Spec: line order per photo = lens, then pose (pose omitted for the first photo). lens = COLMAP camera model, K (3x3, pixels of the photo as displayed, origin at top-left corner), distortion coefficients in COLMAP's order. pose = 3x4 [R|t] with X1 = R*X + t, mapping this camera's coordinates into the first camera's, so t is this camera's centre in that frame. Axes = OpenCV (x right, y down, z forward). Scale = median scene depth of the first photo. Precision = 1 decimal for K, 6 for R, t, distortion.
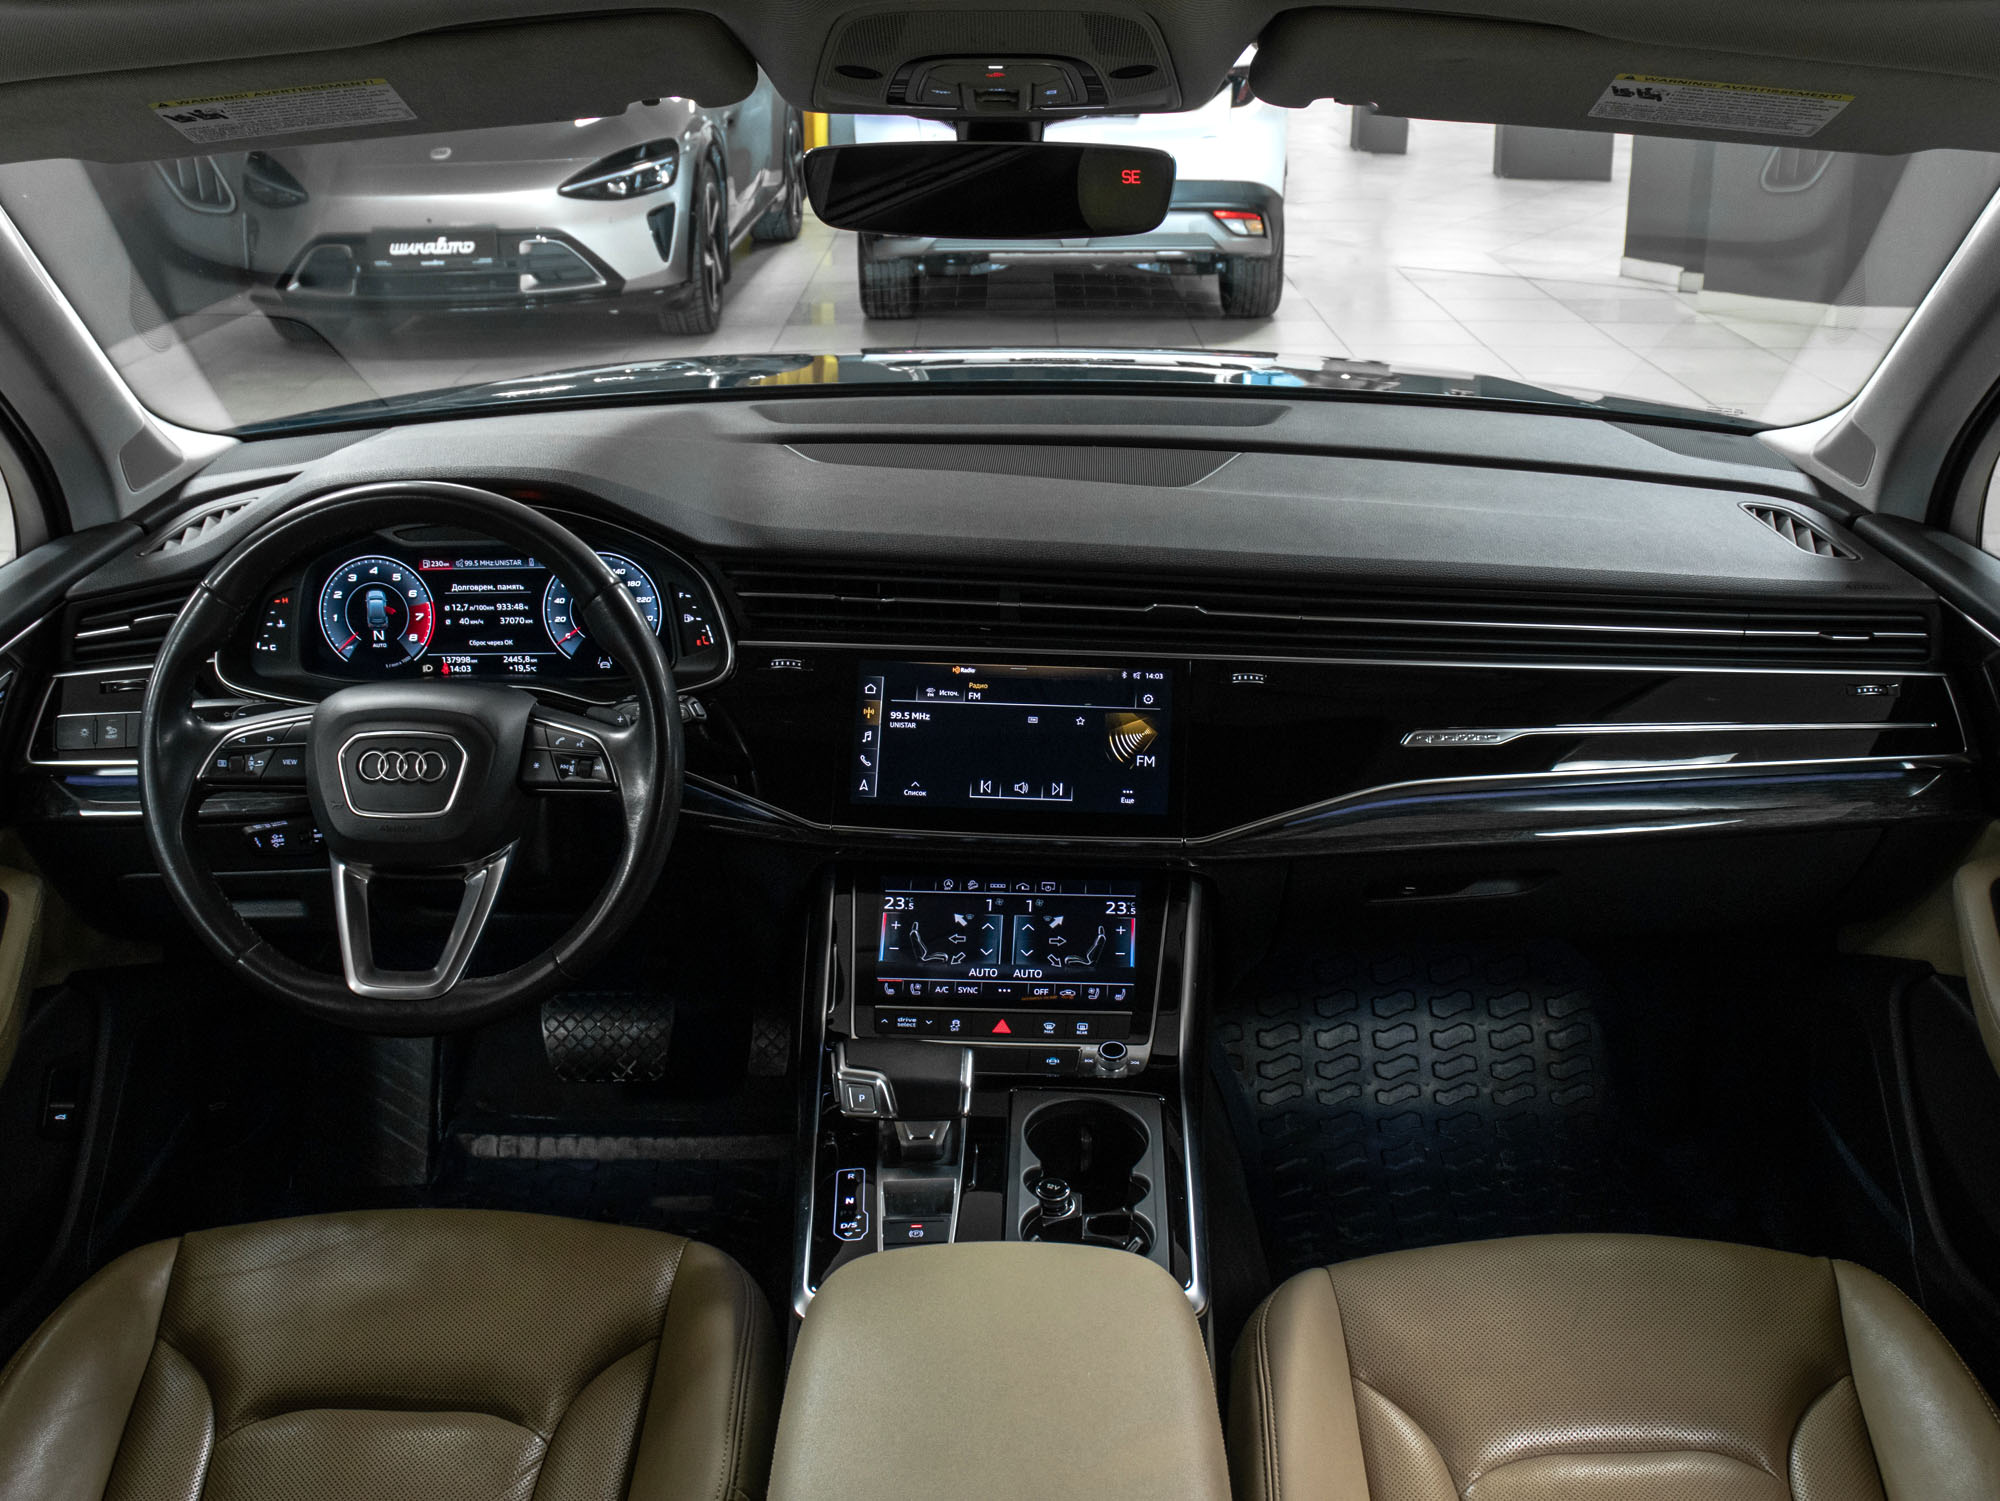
lens RADIAL K [[2364.5, 0, 990.5], [0, 2364.5, 742.9], [0, 0, 1]] dist [-0.151314, 0.000000]
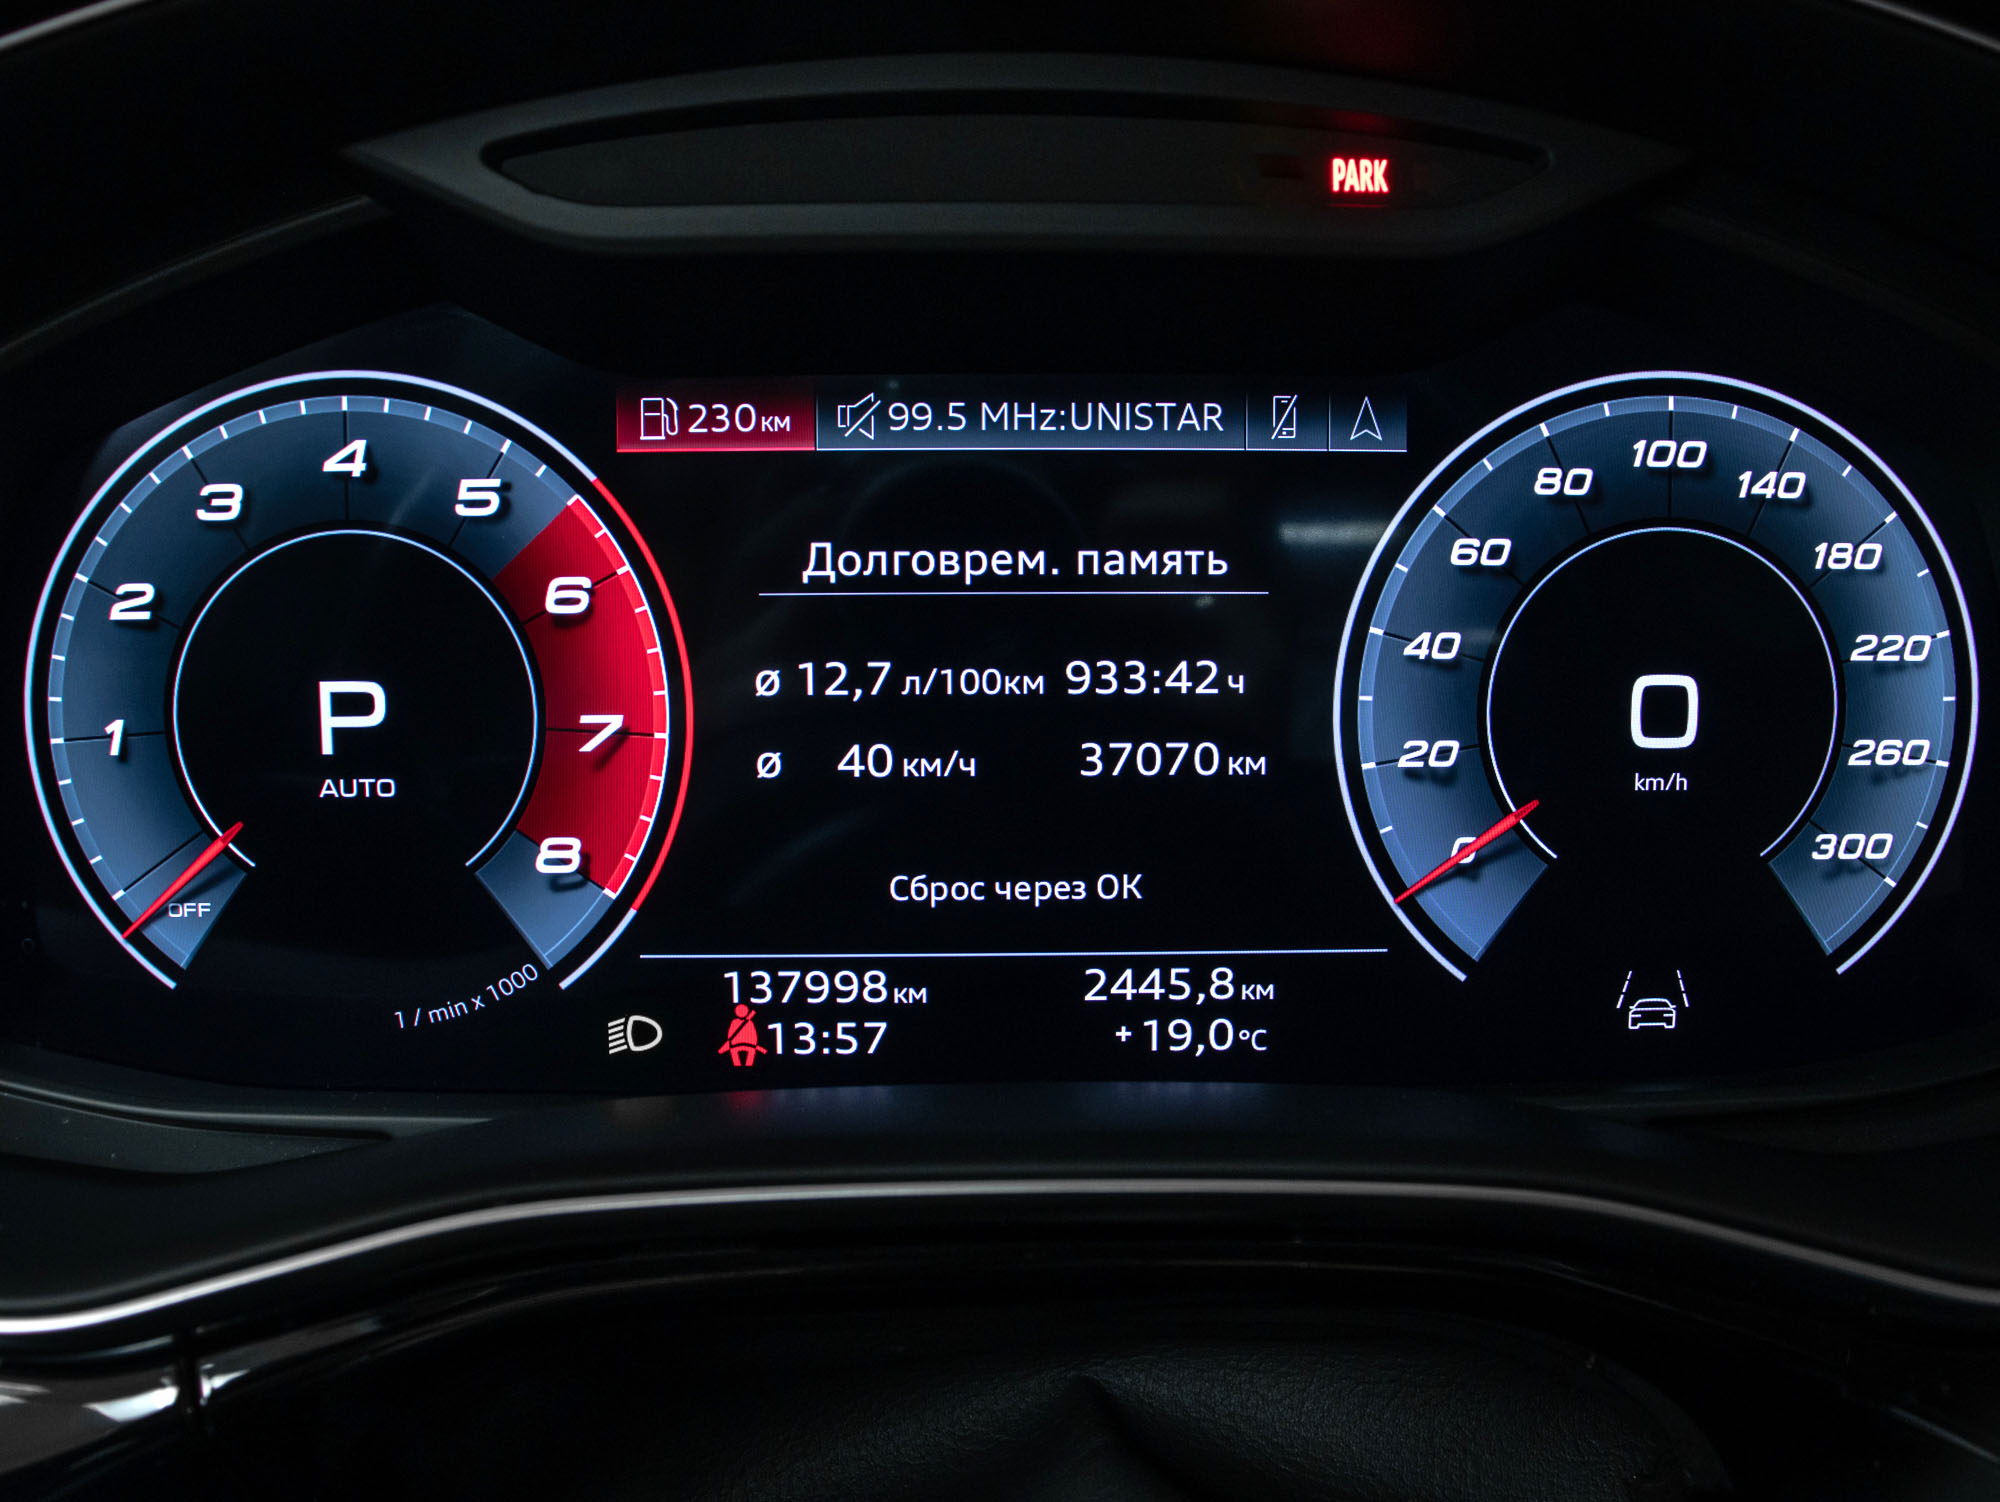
lens RADIAL K [[2364.5, 0, 1002.3], [0, 2364.5, 750.8], [0, 0, 1]] dist [-0.151314, 0.000000]
pose [[0.999761, 0.002094, 0.021769, -0.223967], [0.001119, 0.989208, -0.146517, -0.027984], [-0.021841, 0.146506, 0.988969, 0.850540]]
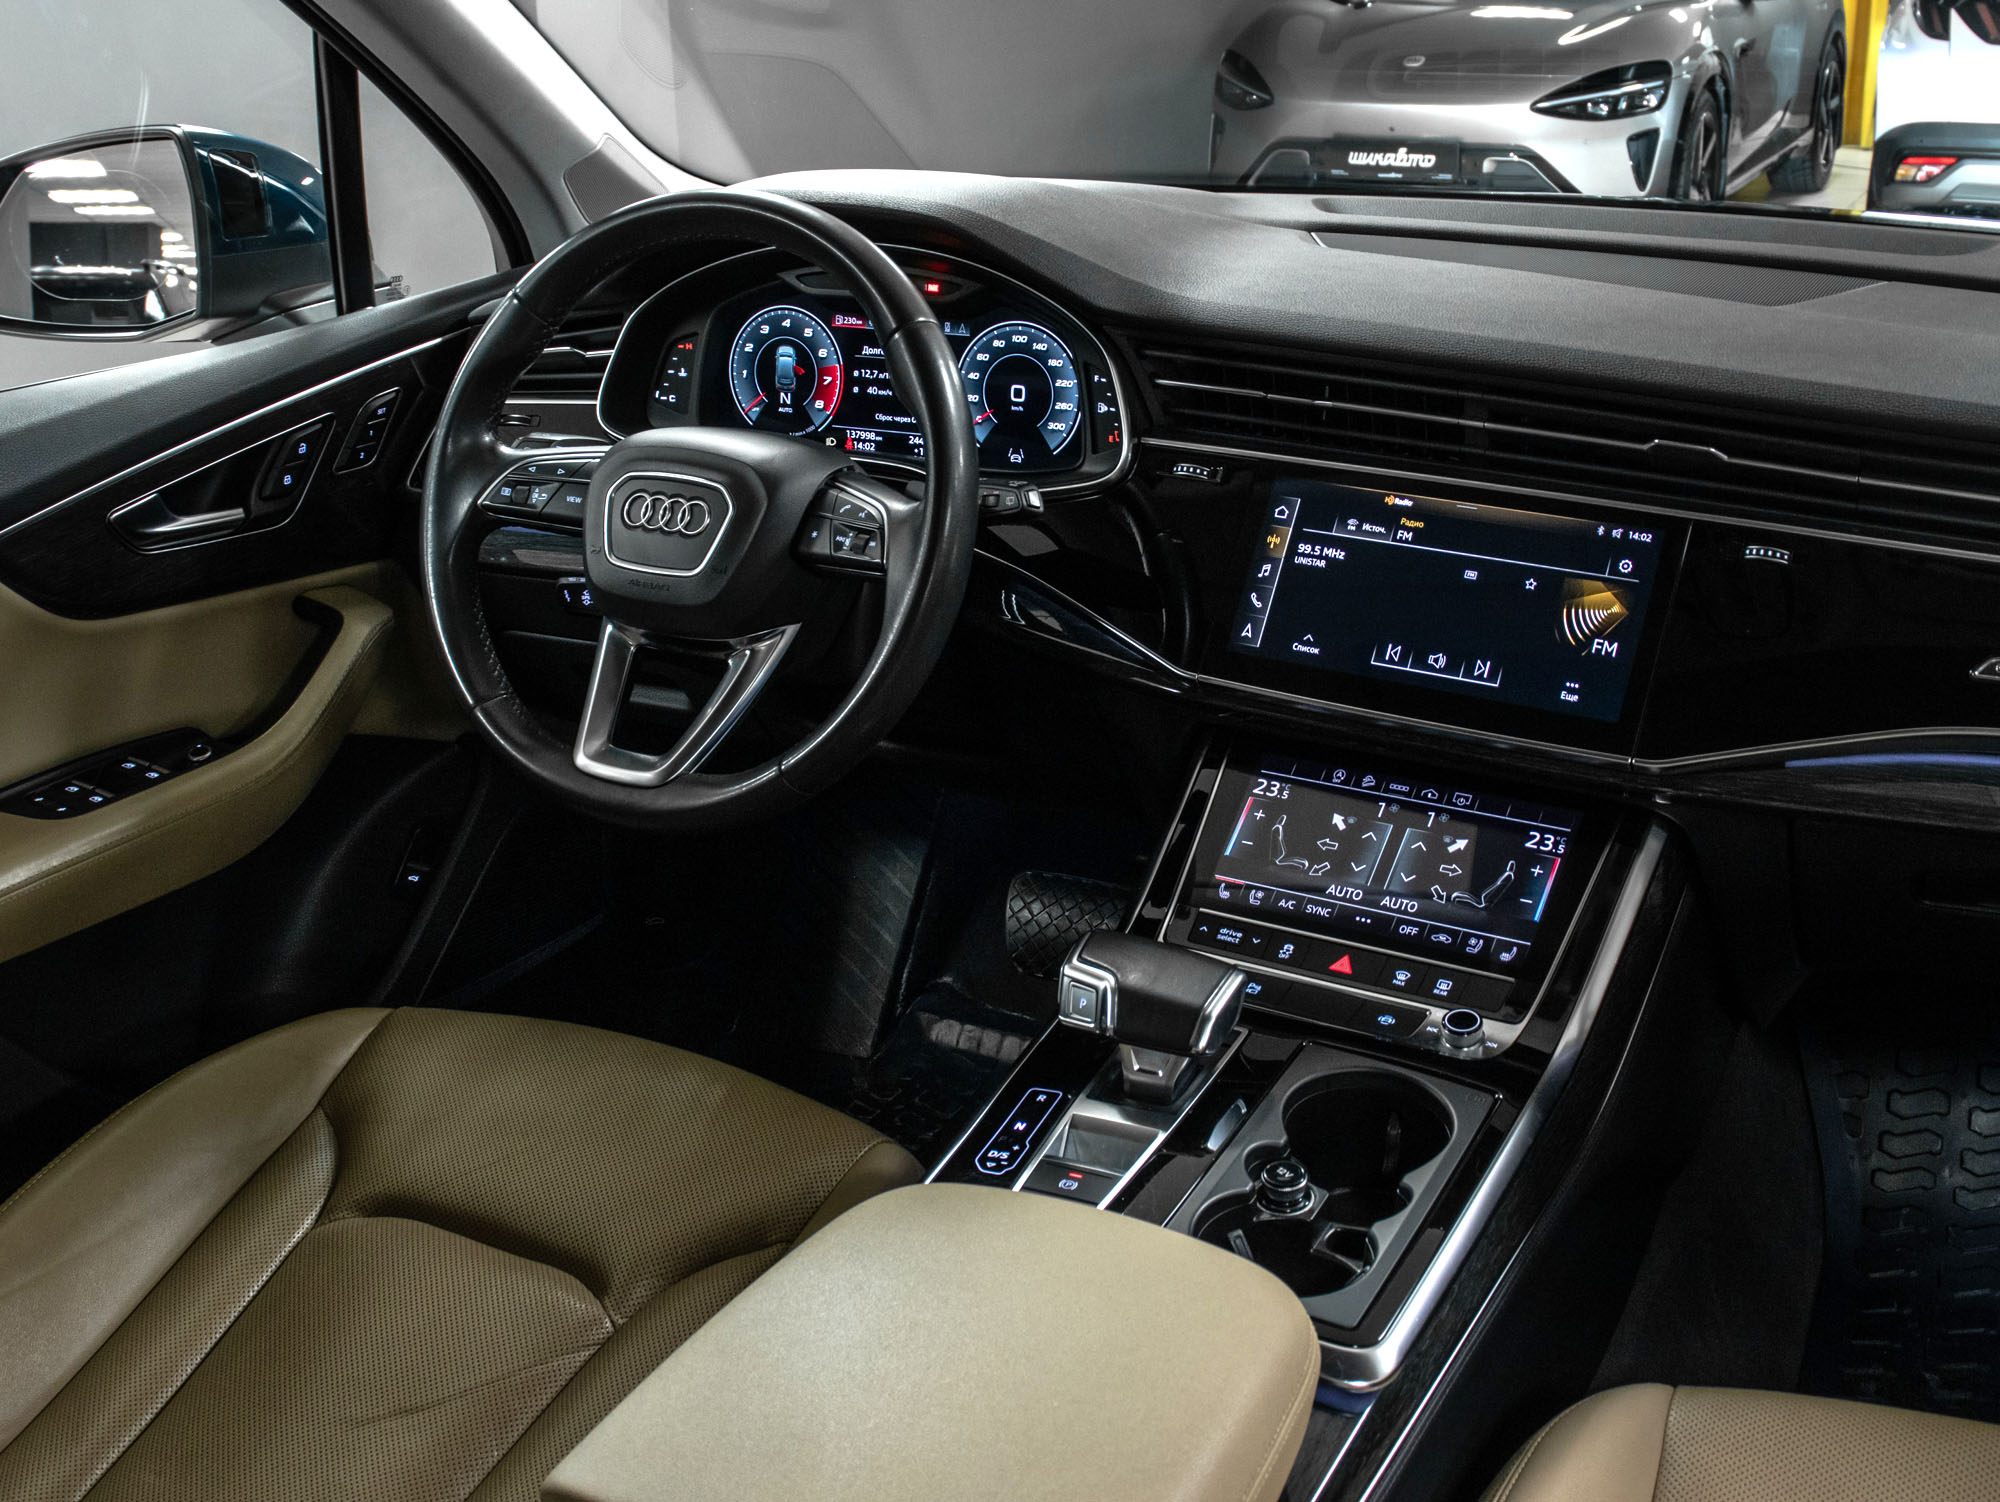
lens RADIAL K [[2364.5, 0, 911.2], [0, 2364.5, 697.0], [0, 0, 1]] dist [-0.151314, 0.000000]
pose [[0.864853, 0.144202, -0.480869, 0.225482], [-0.153616, 0.987929, 0.019977, 0.040665], [0.477945, 0.056592, 0.876565, 0.262843]]
